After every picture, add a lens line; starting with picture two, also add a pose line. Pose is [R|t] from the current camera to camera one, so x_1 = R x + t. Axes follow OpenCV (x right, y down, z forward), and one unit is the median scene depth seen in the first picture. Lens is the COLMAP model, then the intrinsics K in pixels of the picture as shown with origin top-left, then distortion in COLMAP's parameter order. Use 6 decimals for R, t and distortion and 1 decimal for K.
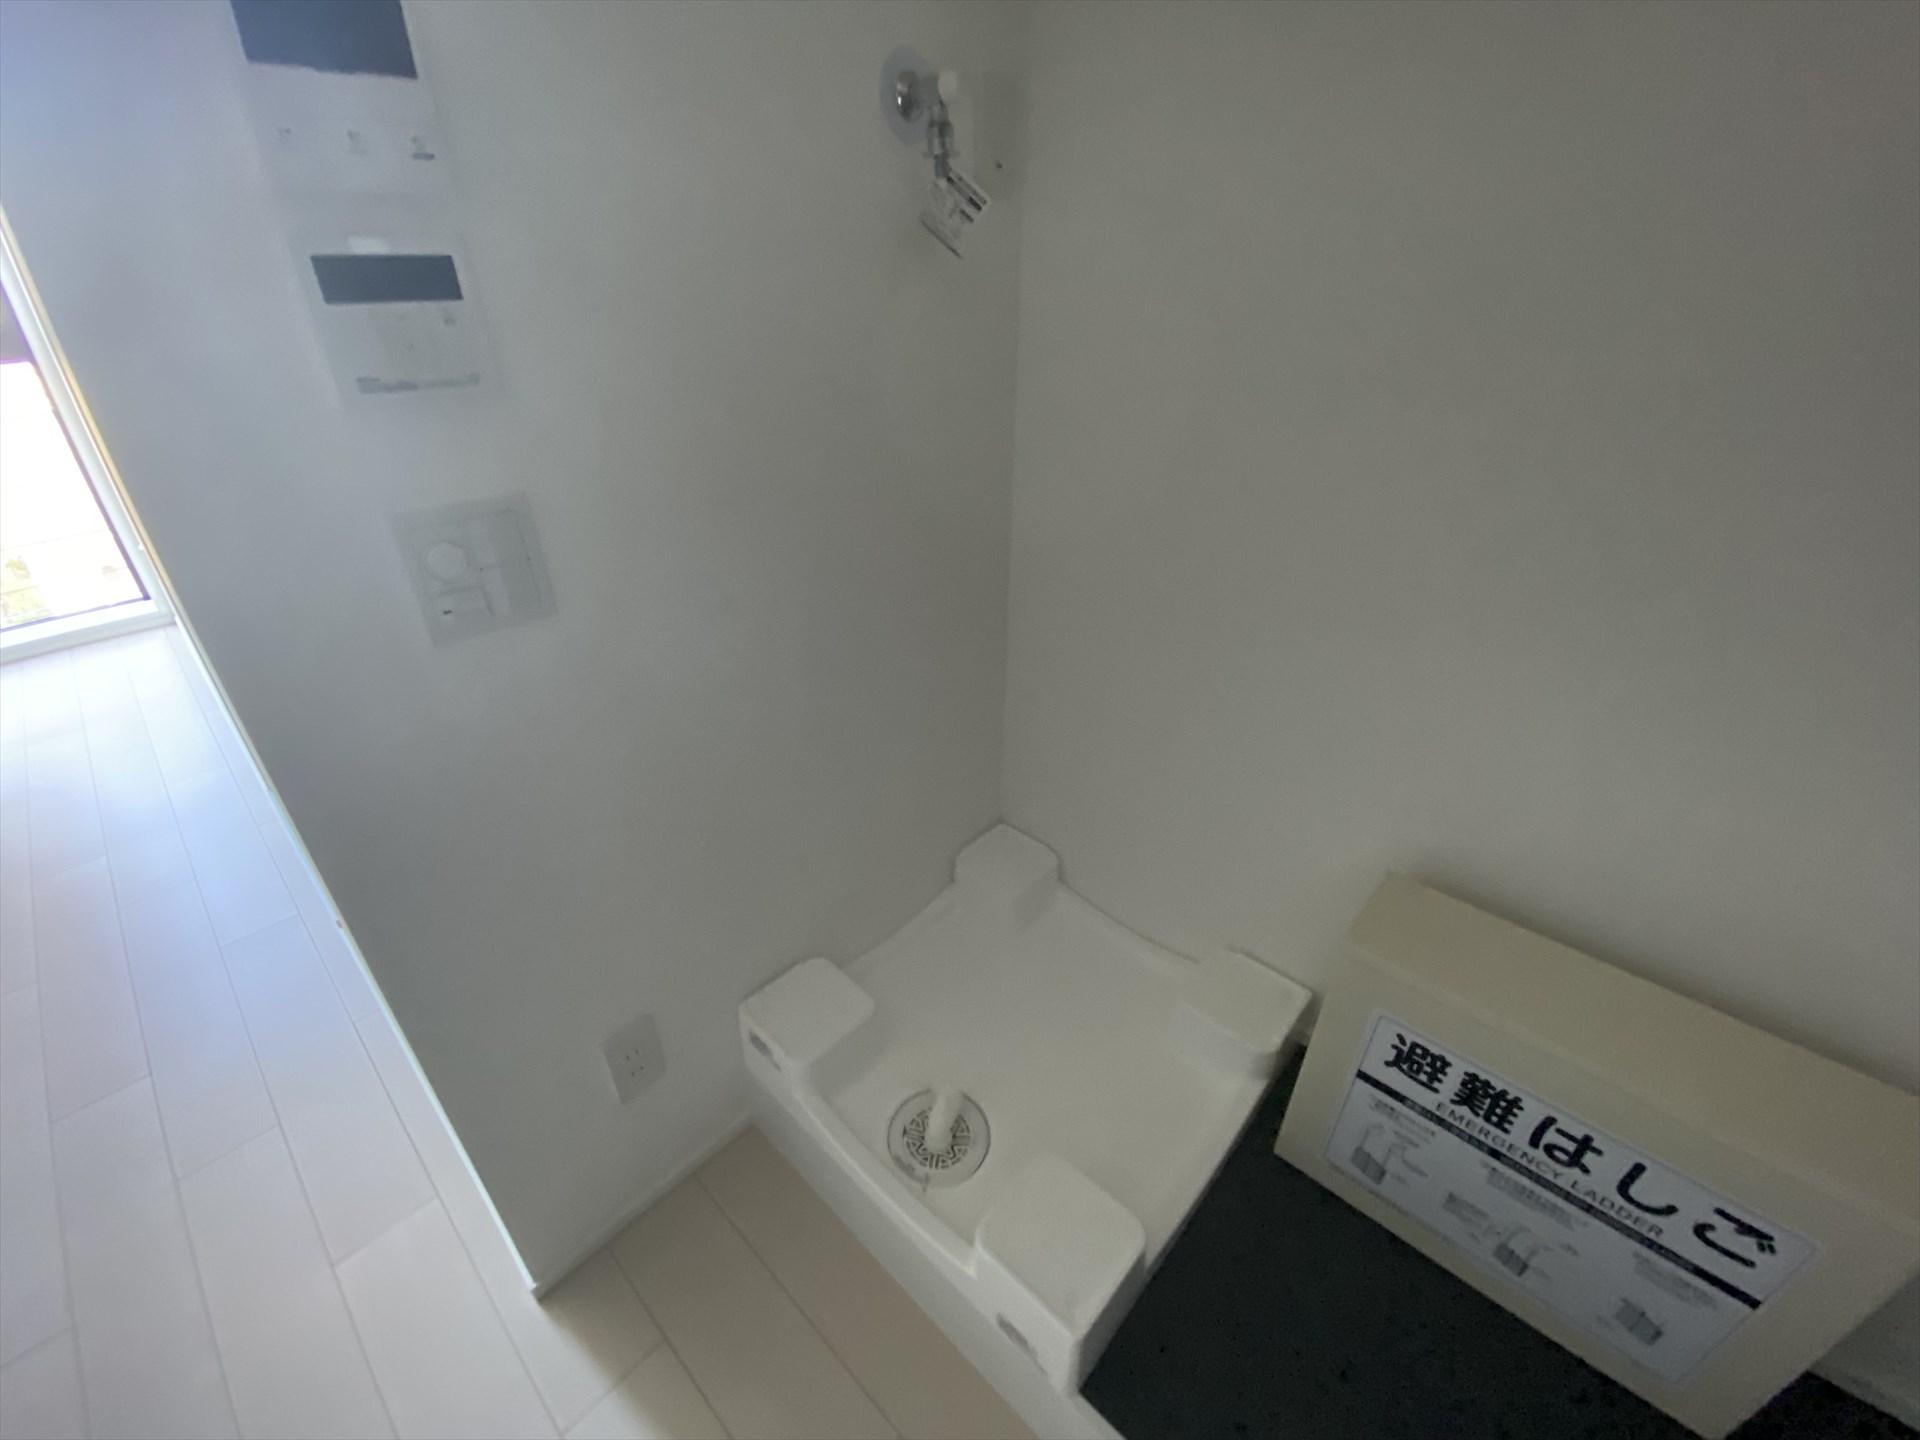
lens RADIAL K [[777.1, 0, 967.1], [0, 777.1, 714.7], [0, 0, 1]] dist [0.009967, -0.013641]
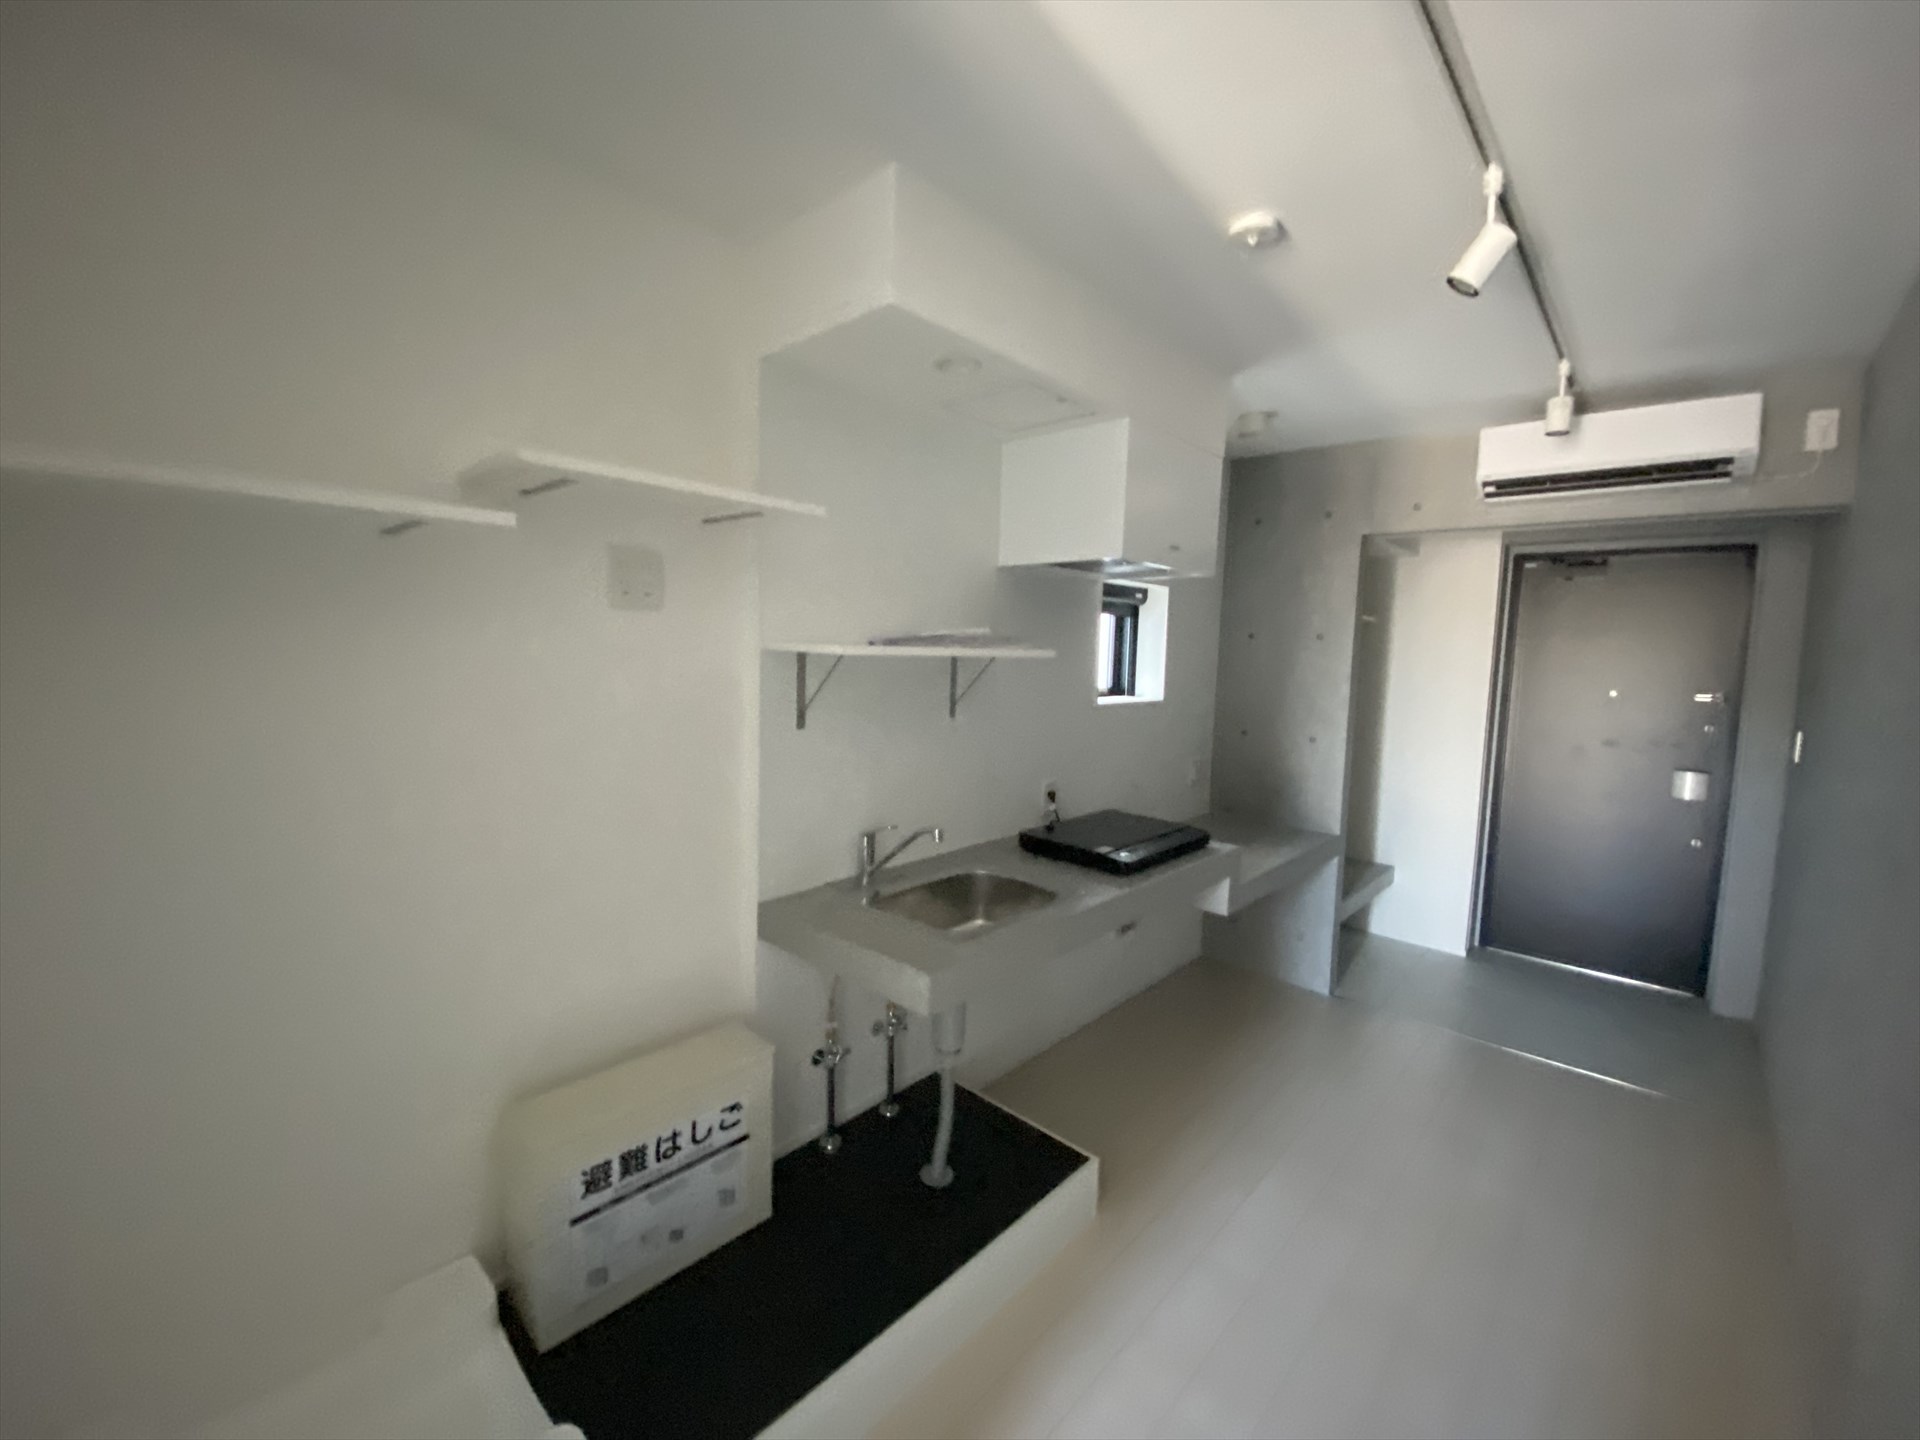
lens RADIAL K [[777.1, 0, 968.2], [0, 777.1, 716.5], [0, 0, 1]] dist [0.009967, -0.013641]
pose [[-0.007279, -0.092262, 0.995708, -0.983322], [0.465809, 0.880792, 0.085019, -0.193887], [-0.884855, 0.464428, 0.036565, -0.221447]]
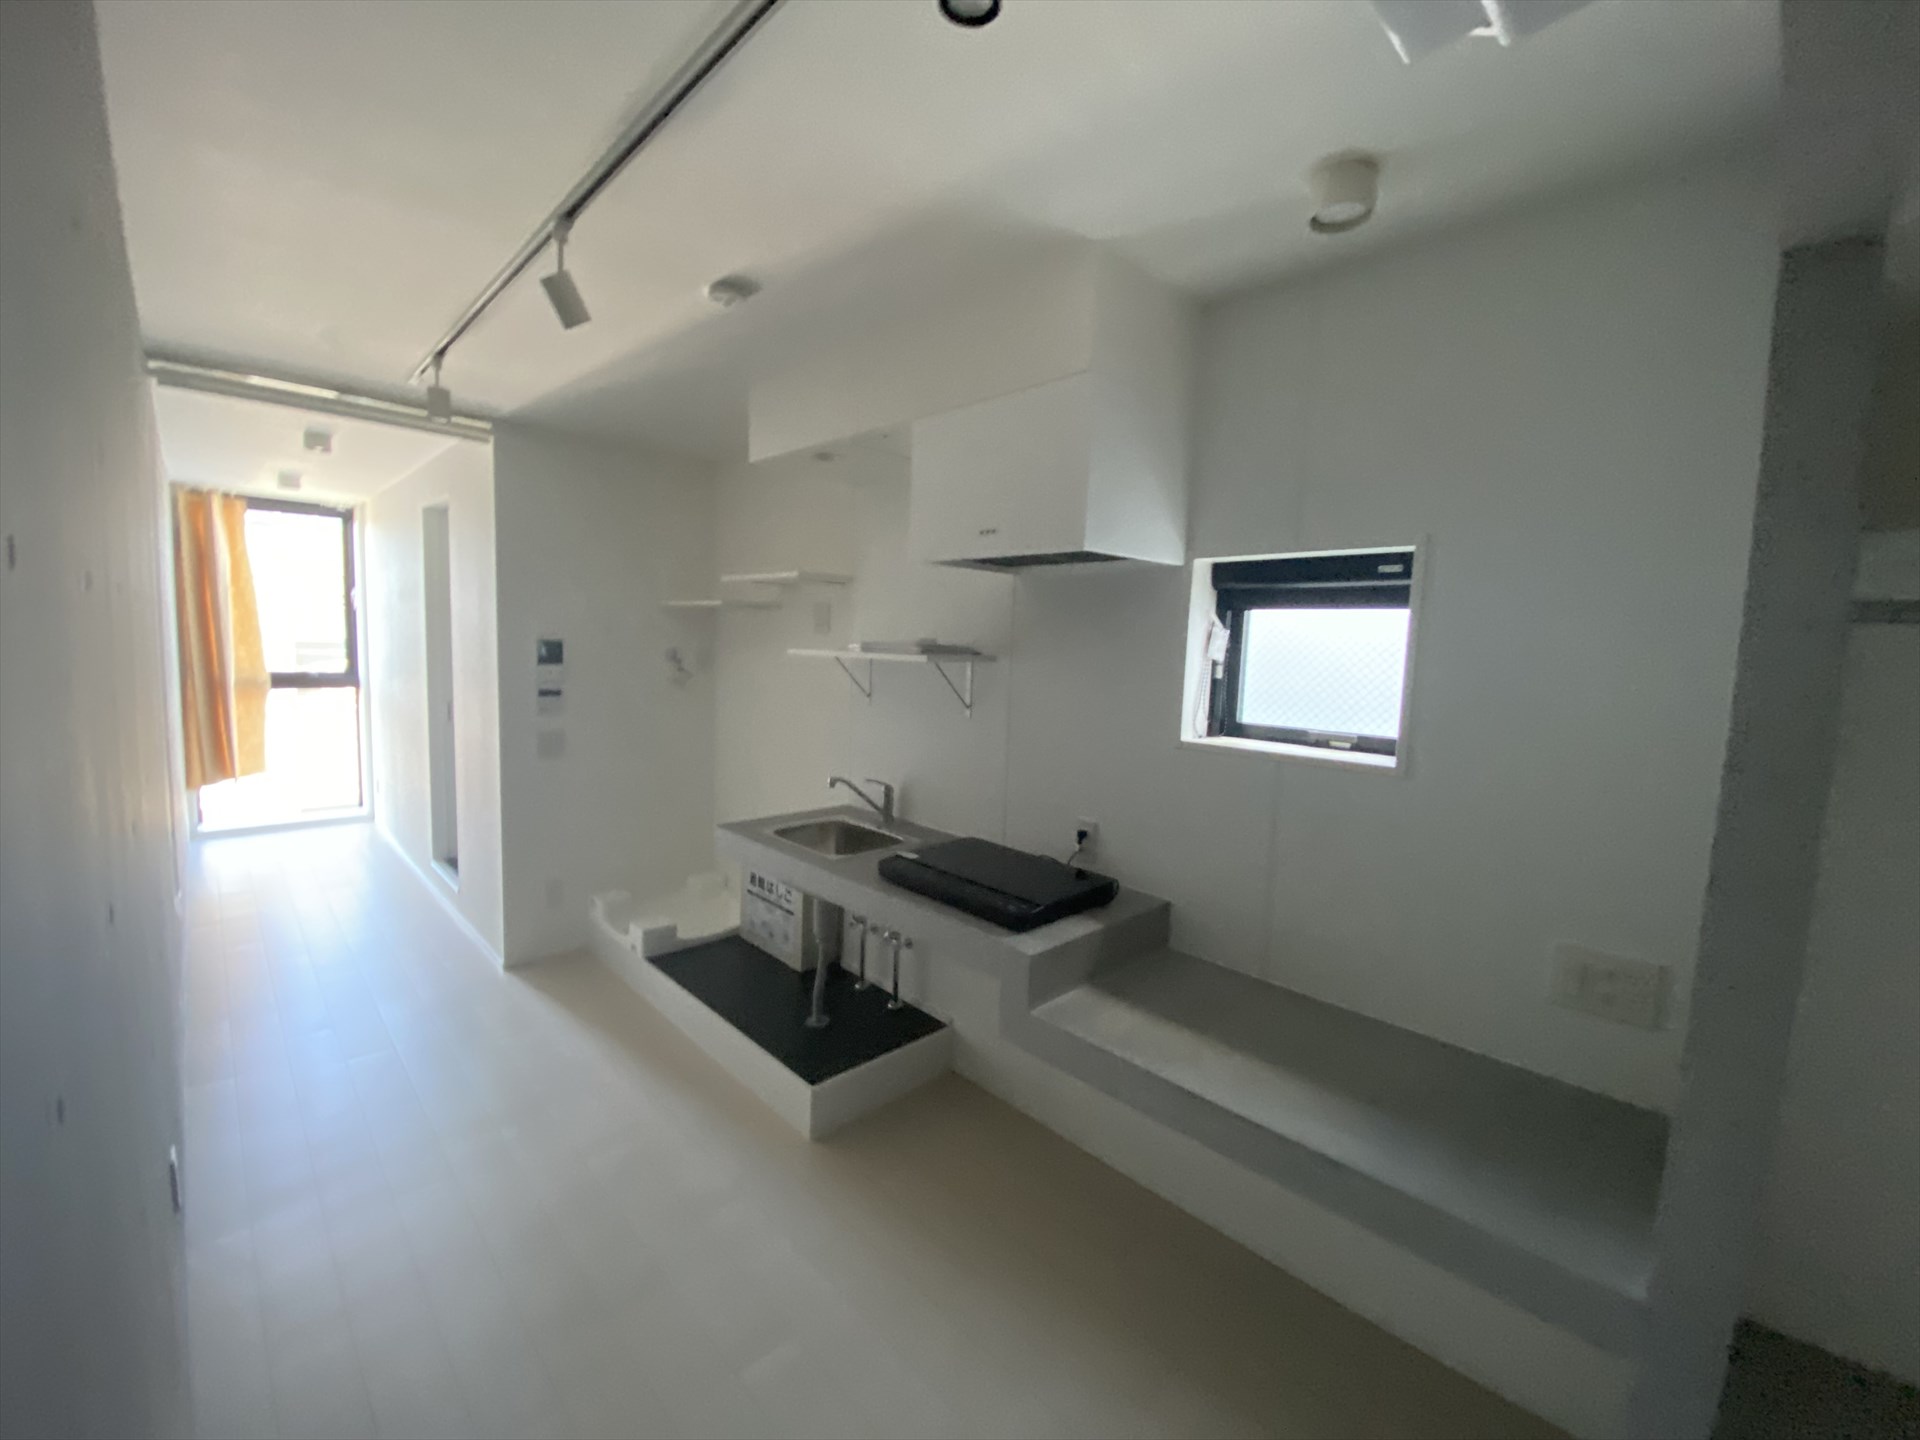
lens RADIAL K [[777.1, 0, 976.8], [0, 777.1, 714.6], [0, 0, 1]] dist [0.009967, -0.013641]
pose [[0.998515, 0.035309, -0.041477, 1.800263], [-0.049176, 0.911828, -0.407617, 1.208501], [0.023427, 0.409051, 0.912211, -2.794685]]
